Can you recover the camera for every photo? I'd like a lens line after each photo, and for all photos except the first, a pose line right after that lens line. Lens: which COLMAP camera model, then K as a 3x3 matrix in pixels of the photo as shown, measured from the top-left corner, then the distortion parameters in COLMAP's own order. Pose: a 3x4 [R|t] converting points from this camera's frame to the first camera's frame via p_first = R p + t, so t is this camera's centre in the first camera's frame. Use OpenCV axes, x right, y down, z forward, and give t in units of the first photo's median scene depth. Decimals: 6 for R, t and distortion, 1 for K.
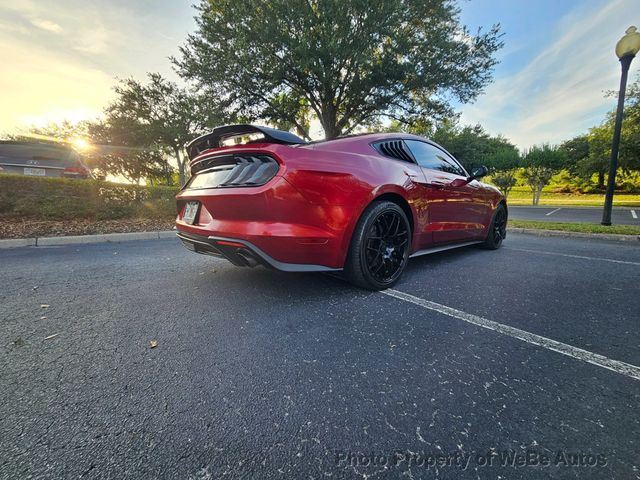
lens RADIAL K [[263.7, 0, 321.0], [0, 263.7, 234.8], [0, 0, 1]] dist [0.000199, -0.001450]
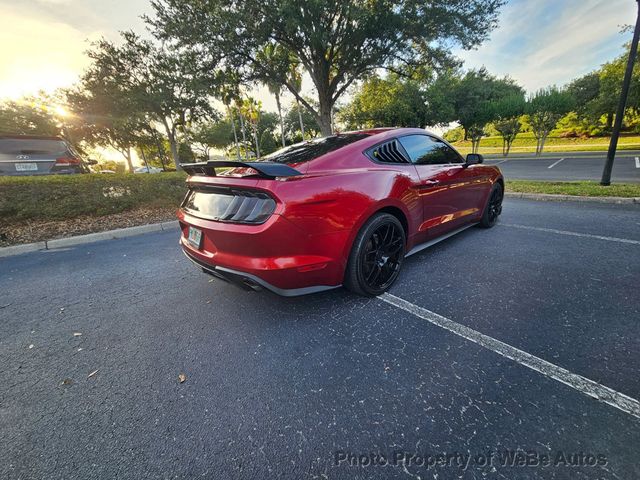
lens RADIAL K [[263.7, 0, 321.3], [0, 263.7, 233.0], [0, 0, 1]] dist [0.000199, -0.001450]
pose [[0.998221, -0.059264, -0.006501, 0.007359], [0.059574, 0.987254, 0.147585, -0.099084], [-0.002328, -0.147709, 0.989028, -0.017418]]
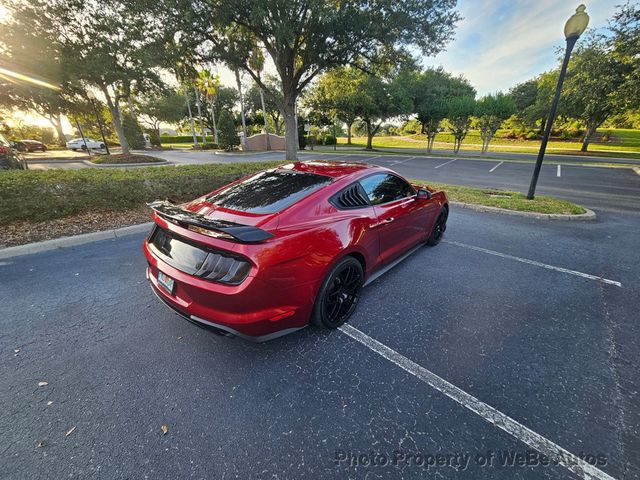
lens RADIAL K [[263.7, 0, 321.7], [0, 263.7, 233.4], [0, 0, 1]] dist [0.000199, -0.001450]
pose [[0.989315, -0.045025, 0.138666, -0.001666], [0.014188, 0.976337, 0.215791, -0.220807], [-0.145100, -0.211517, 0.966543, -0.044481]]
